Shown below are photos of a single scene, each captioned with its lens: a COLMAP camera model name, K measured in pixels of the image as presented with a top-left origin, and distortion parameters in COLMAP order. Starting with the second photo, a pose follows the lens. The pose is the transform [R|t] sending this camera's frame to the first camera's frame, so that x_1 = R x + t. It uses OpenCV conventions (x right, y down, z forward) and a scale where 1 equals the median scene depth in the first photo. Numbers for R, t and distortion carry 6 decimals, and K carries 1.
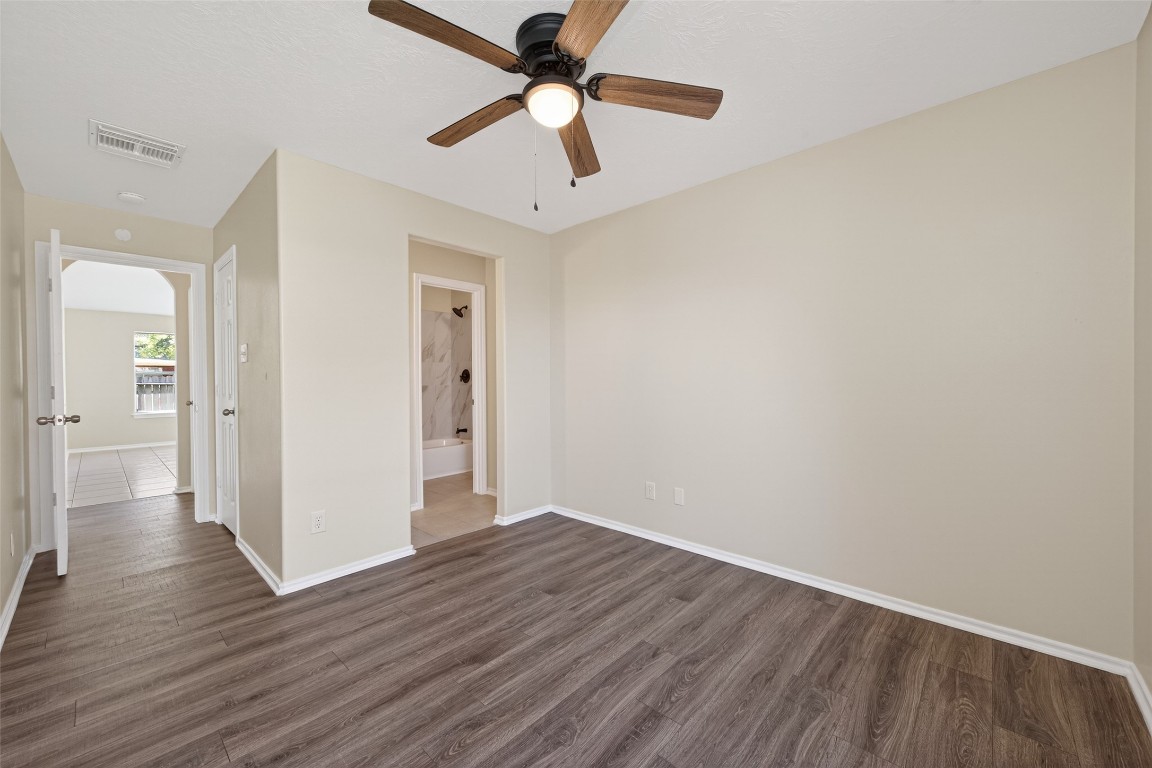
lens RADIAL K [[447.5, 0, 580.3], [0, 447.5, 384.4], [0, 0, 1]] dist [0.007205, -0.000174]
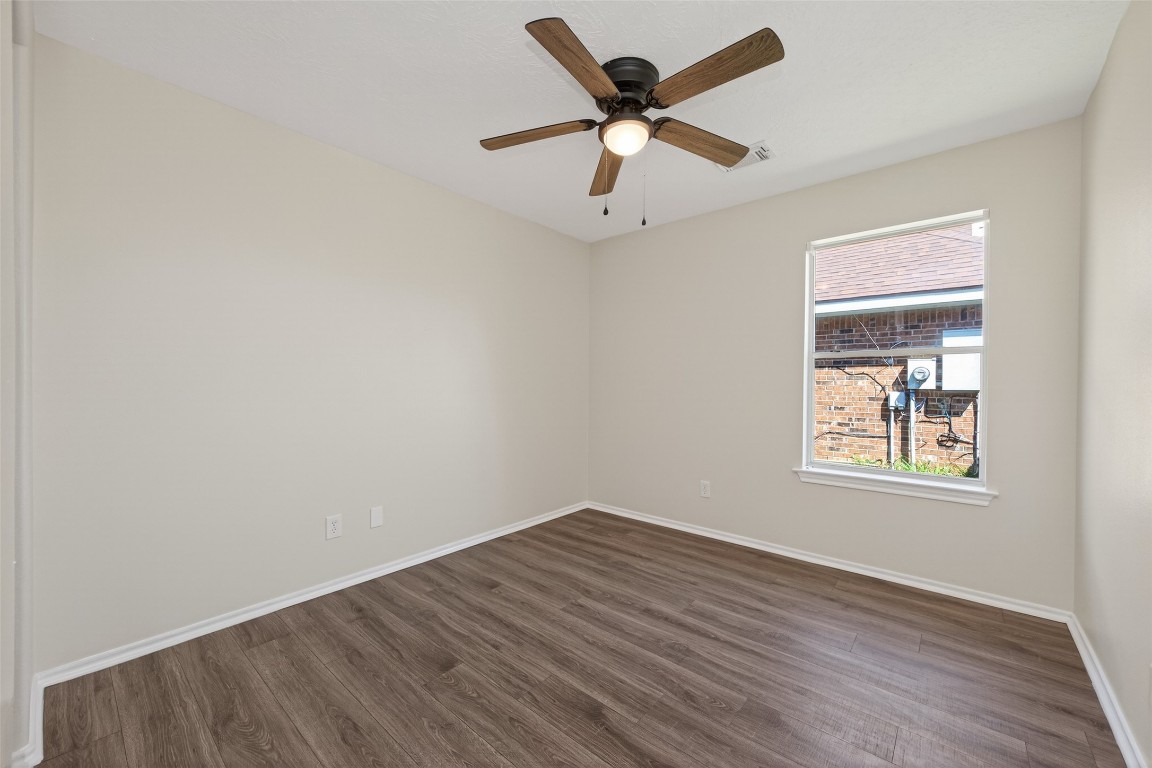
lens RADIAL K [[447.5, 0, 578.4], [0, 447.5, 381.5], [0, 0, 1]] dist [0.007205, -0.000174]
pose [[-0.032949, 0.003248, 0.999452, -0.915562], [0.006160, 0.999976, -0.003047, -0.005024], [-0.999438, 0.006056, -0.032968, 0.901451]]
